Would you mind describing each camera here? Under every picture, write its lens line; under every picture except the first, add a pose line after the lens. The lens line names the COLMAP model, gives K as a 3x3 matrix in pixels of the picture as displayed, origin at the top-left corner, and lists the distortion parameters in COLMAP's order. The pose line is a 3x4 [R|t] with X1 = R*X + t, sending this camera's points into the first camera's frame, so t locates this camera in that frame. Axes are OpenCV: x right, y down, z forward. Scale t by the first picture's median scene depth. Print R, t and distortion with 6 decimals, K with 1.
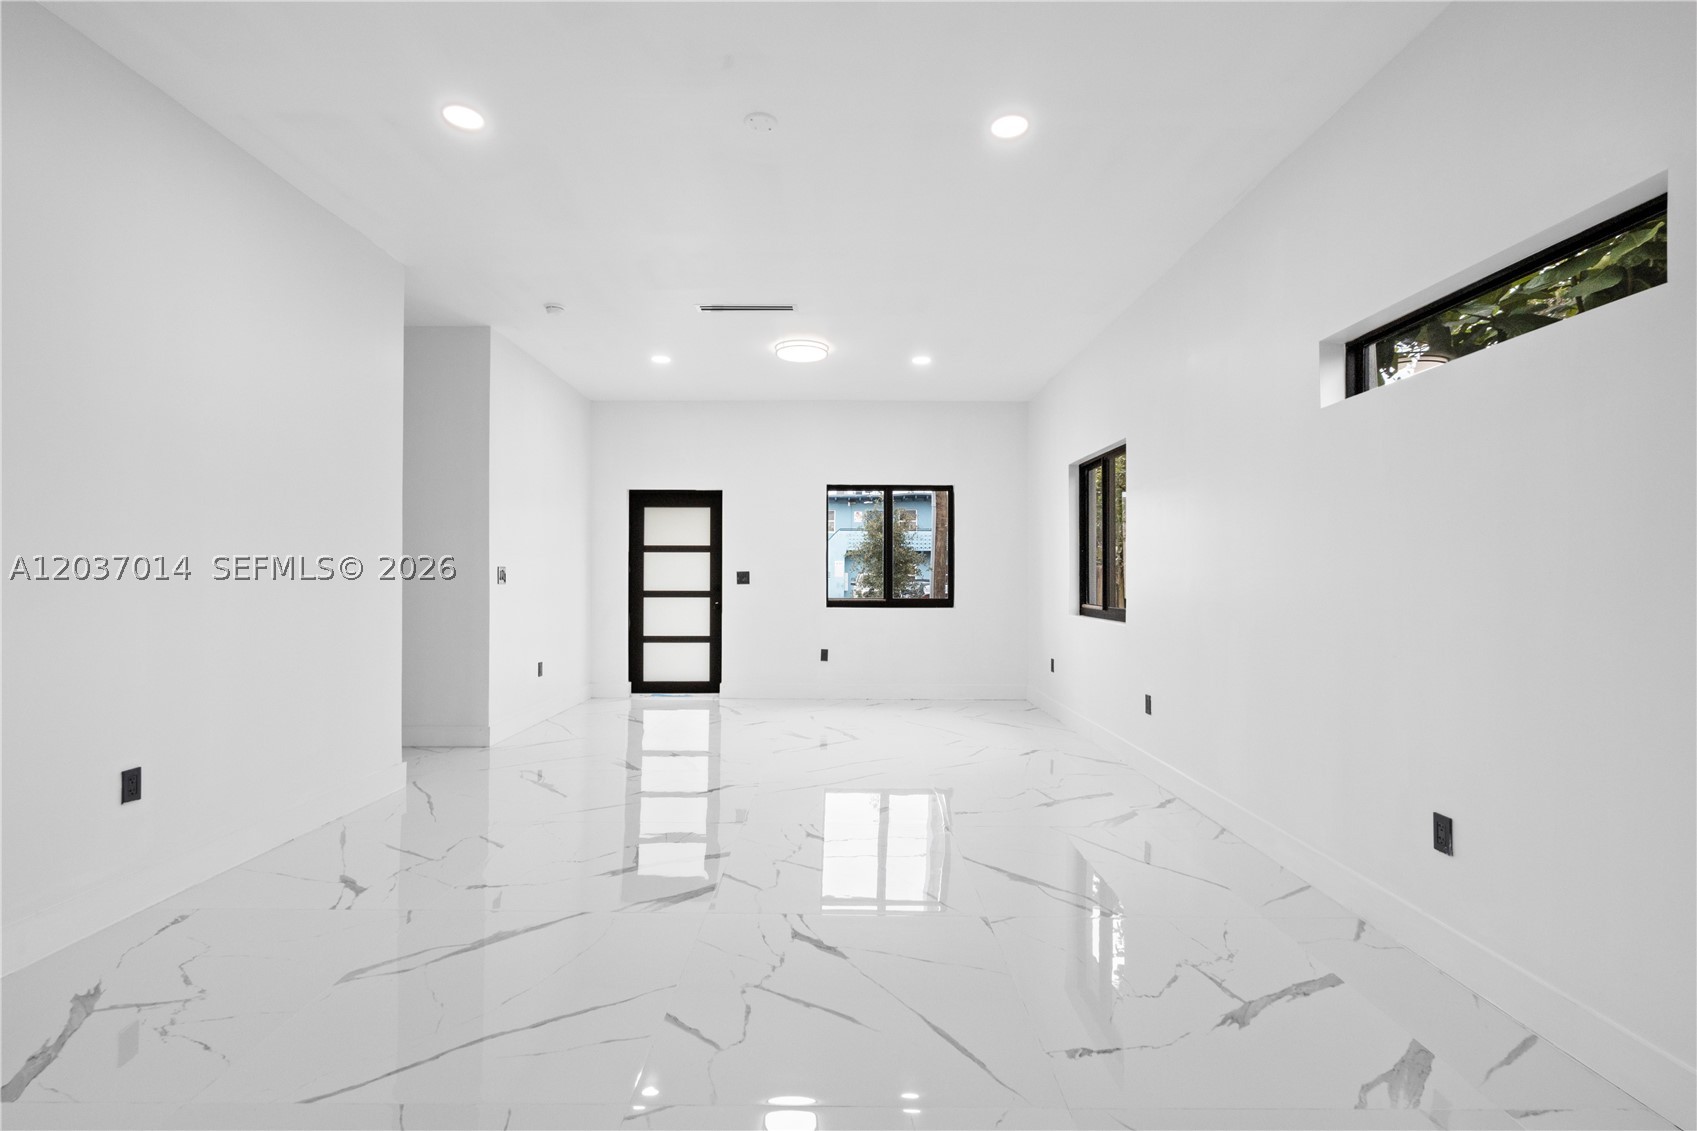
lens RADIAL K [[783.1, 0, 847.2], [0, 783.1, 567.5], [0, 0, 1]] dist [-0.003273, 0.000798]
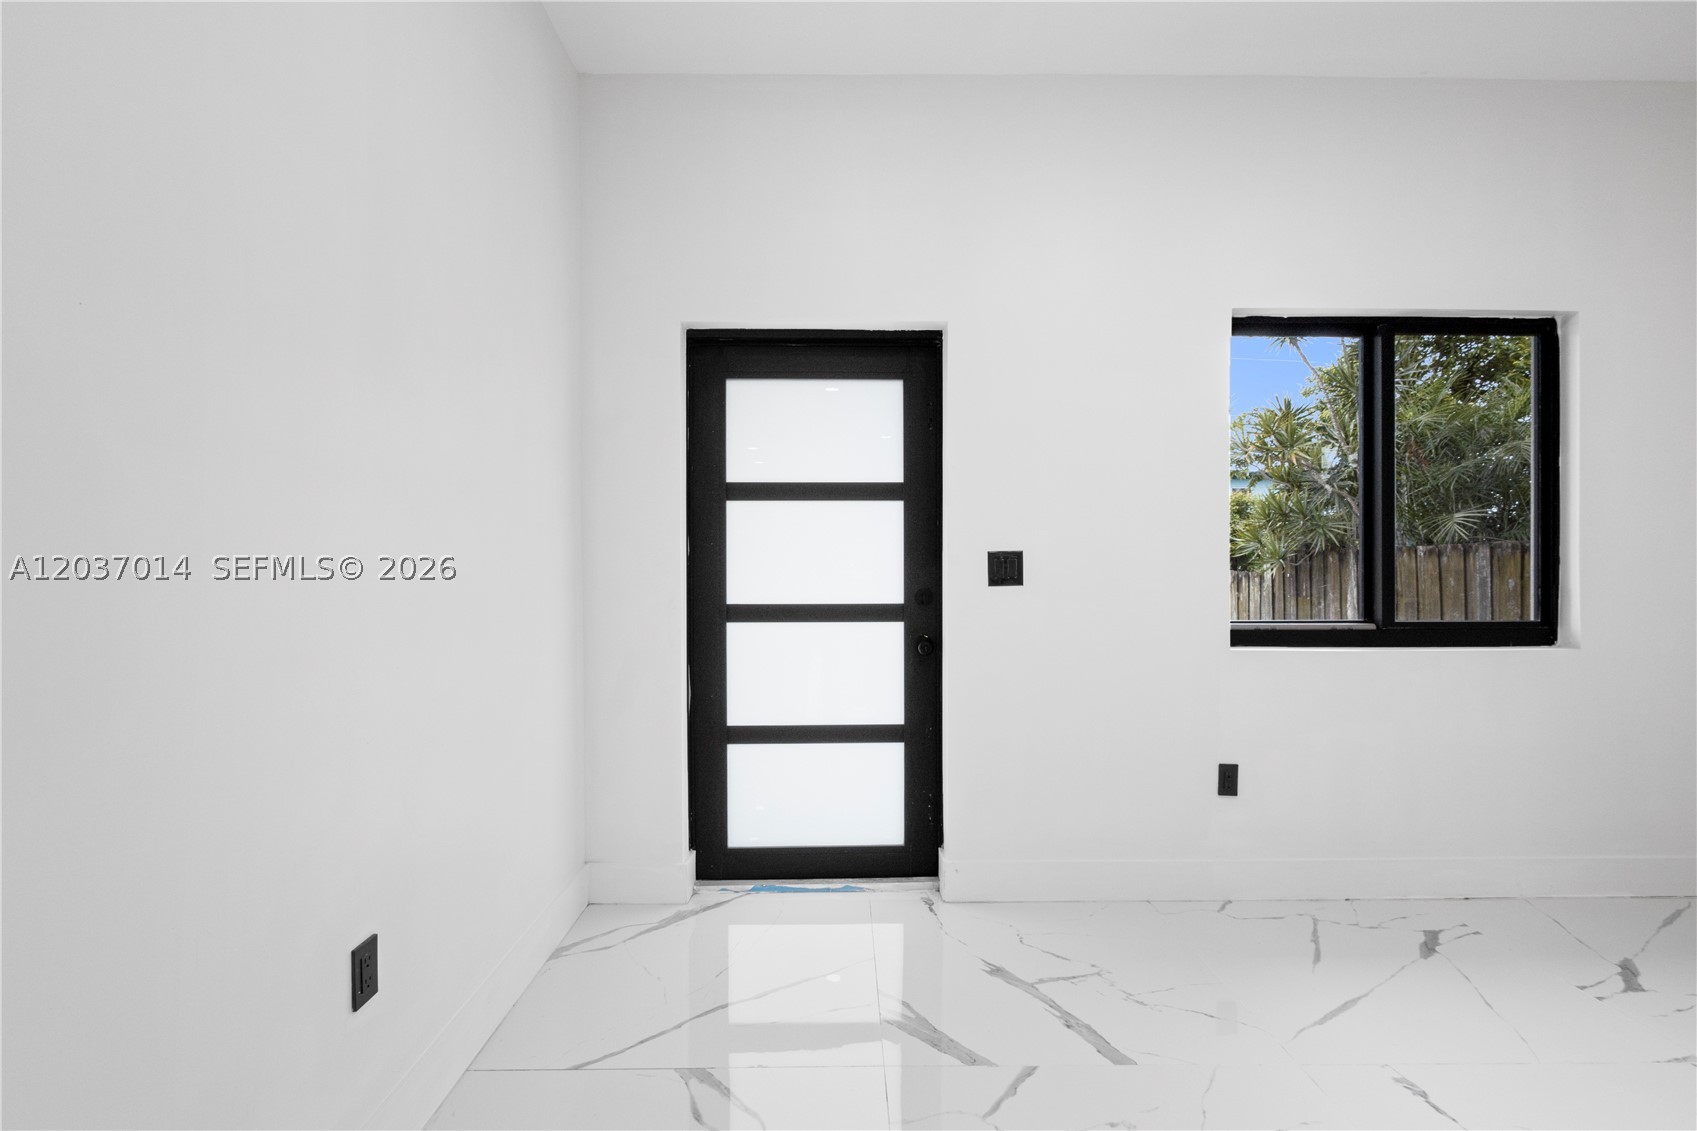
lens RADIAL K [[783.1, 0, 848.8], [0, 783.1, 574.9], [0, 0, 1]] dist [-0.003273, 0.000798]
pose [[0.999869, -0.004306, 0.015624, -0.208650], [0.004079, 0.999886, 0.014510, 0.010563], [-0.015684, -0.014444, 0.999773, 0.631235]]
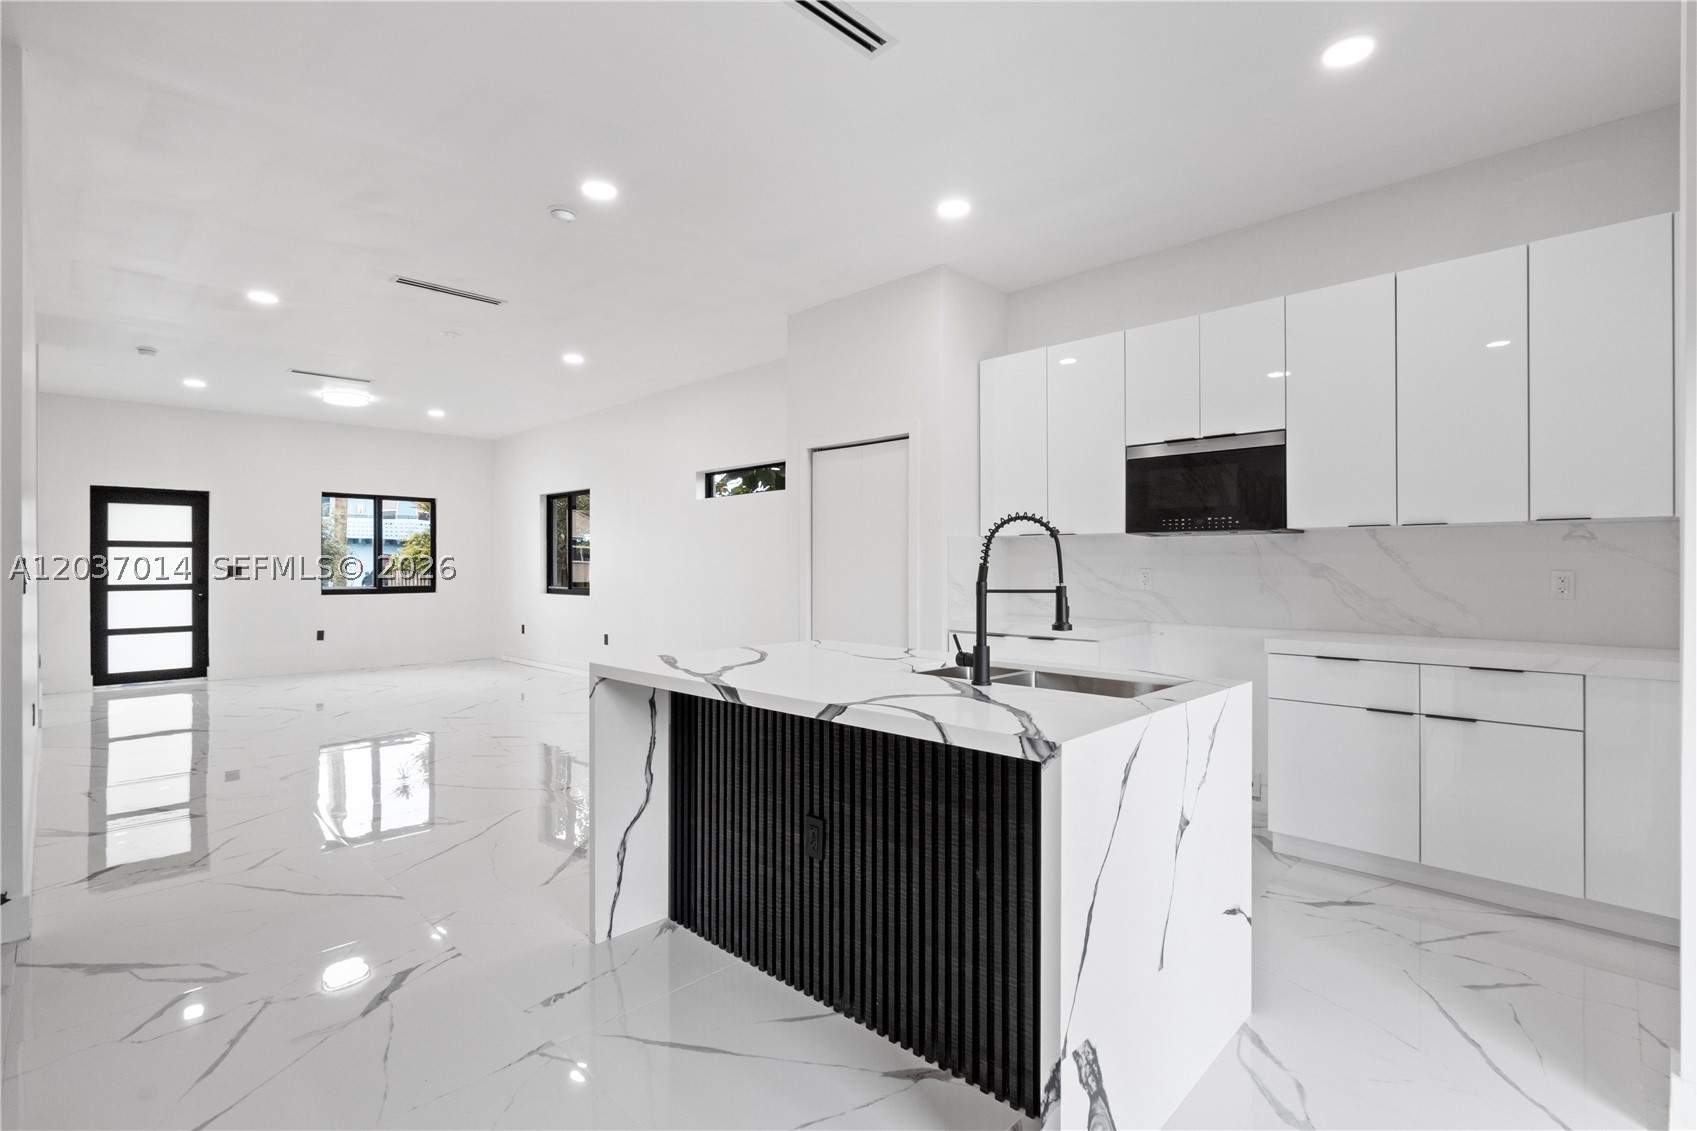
lens RADIAL K [[783.1, 0, 852.4], [0, 783.1, 561.9], [0, 0, 1]] dist [-0.003273, 0.000798]
pose [[0.702718, -0.001528, 0.711467, -0.304073], [-0.003667, 0.999977, 0.005770, -0.009693], [-0.711459, -0.006664, 0.702696, -0.408767]]
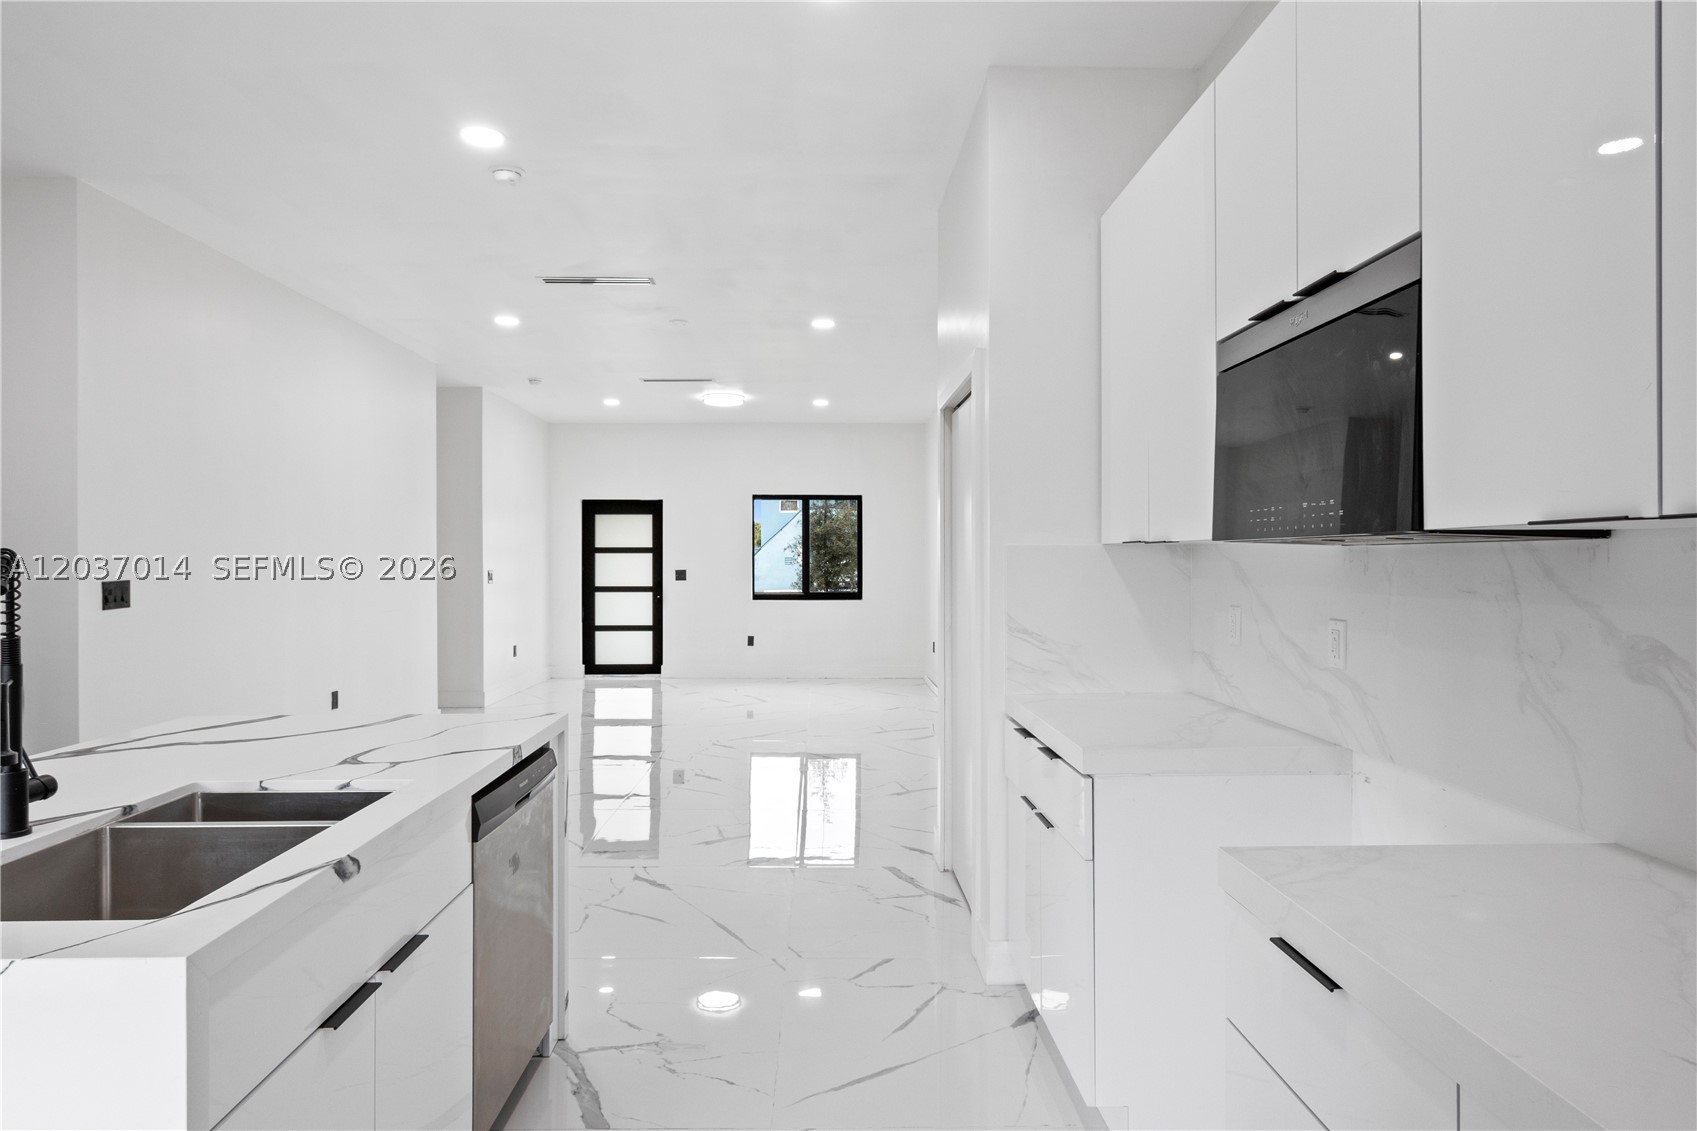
lens RADIAL K [[979.6, 0, 838.4], [0, 979.6, 552.2], [0, 0, 1]] dist [0.027579, -0.000532]
pose [[0.999930, -0.003094, 0.011403, 0.084647], [0.003063, 0.999991, 0.002790, -0.024155], [-0.011411, -0.002755, 0.999931, -0.461388]]
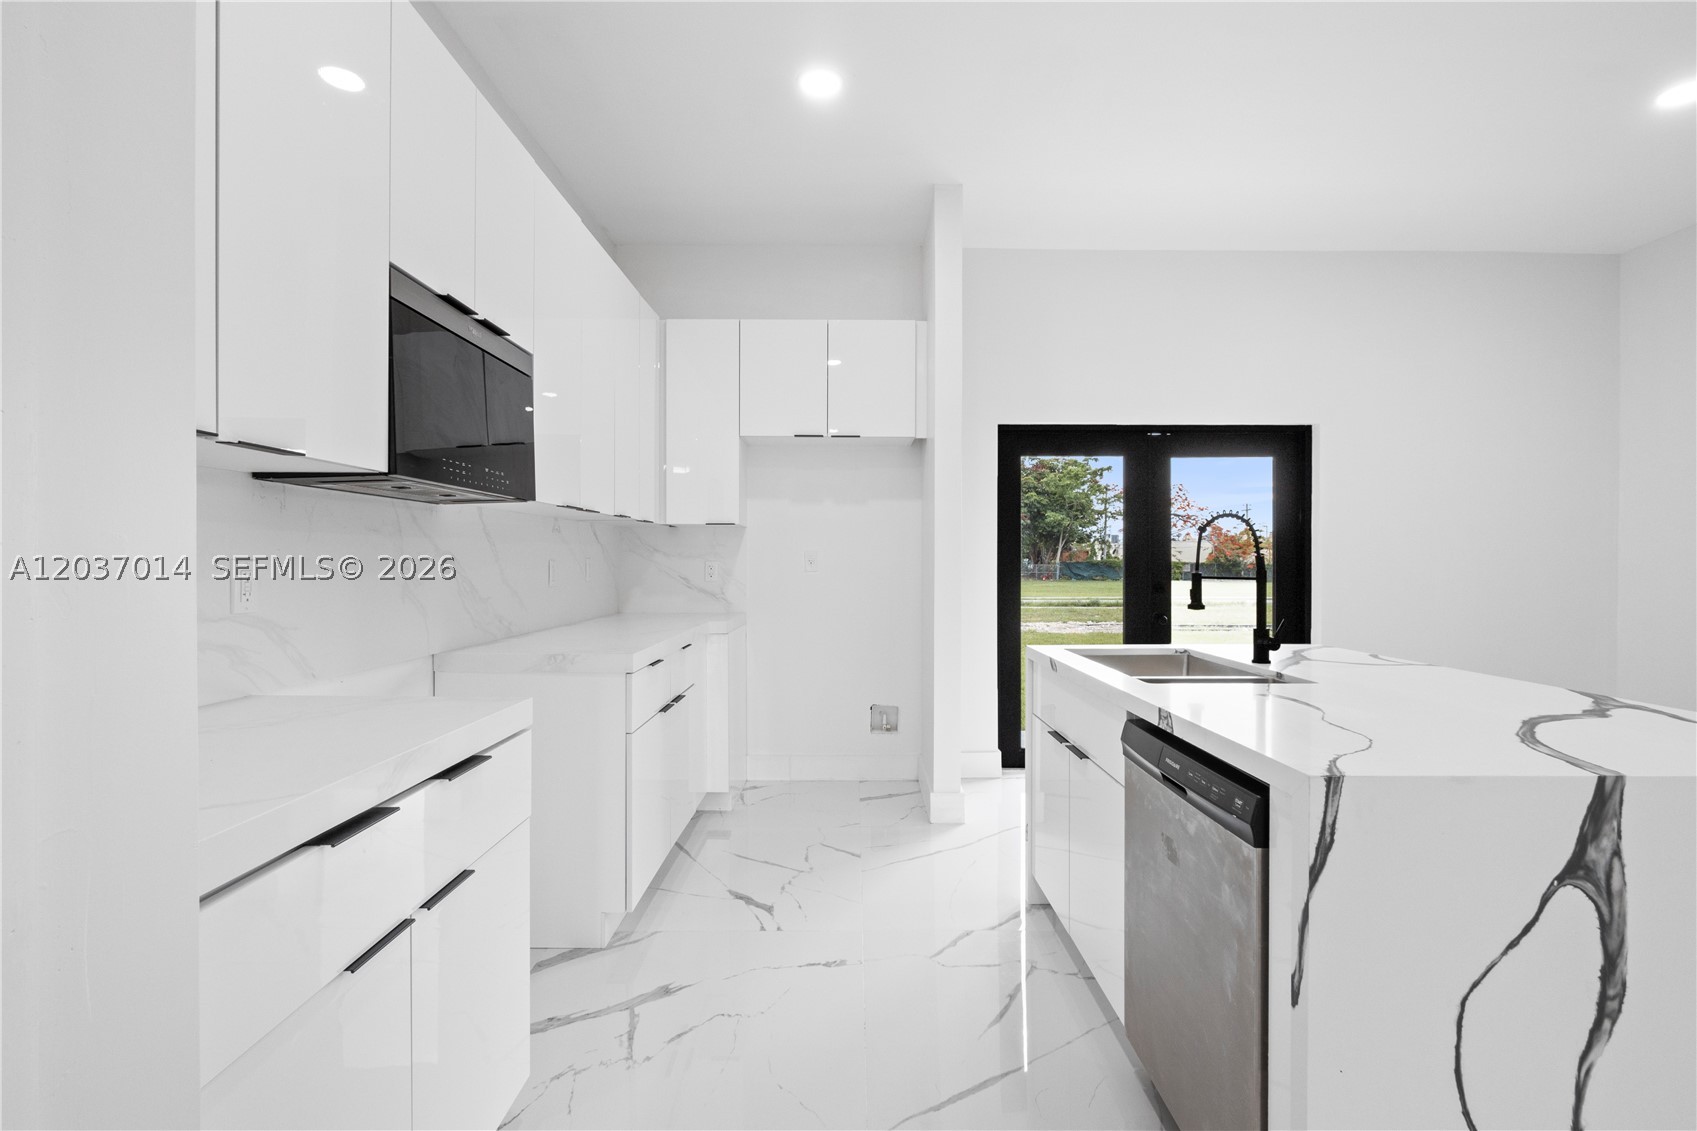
lens RADIAL K [[783.1, 0, 853.6], [0, 783.1, 561.9], [0, 0, 1]] dist [-0.003273, 0.000798]
pose [[-0.999946, -0.005768, 0.008657, 0.069378], [-0.005828, 0.999959, -0.006955, -0.001397], [-0.008616, -0.007005, -0.999938, 0.046790]]
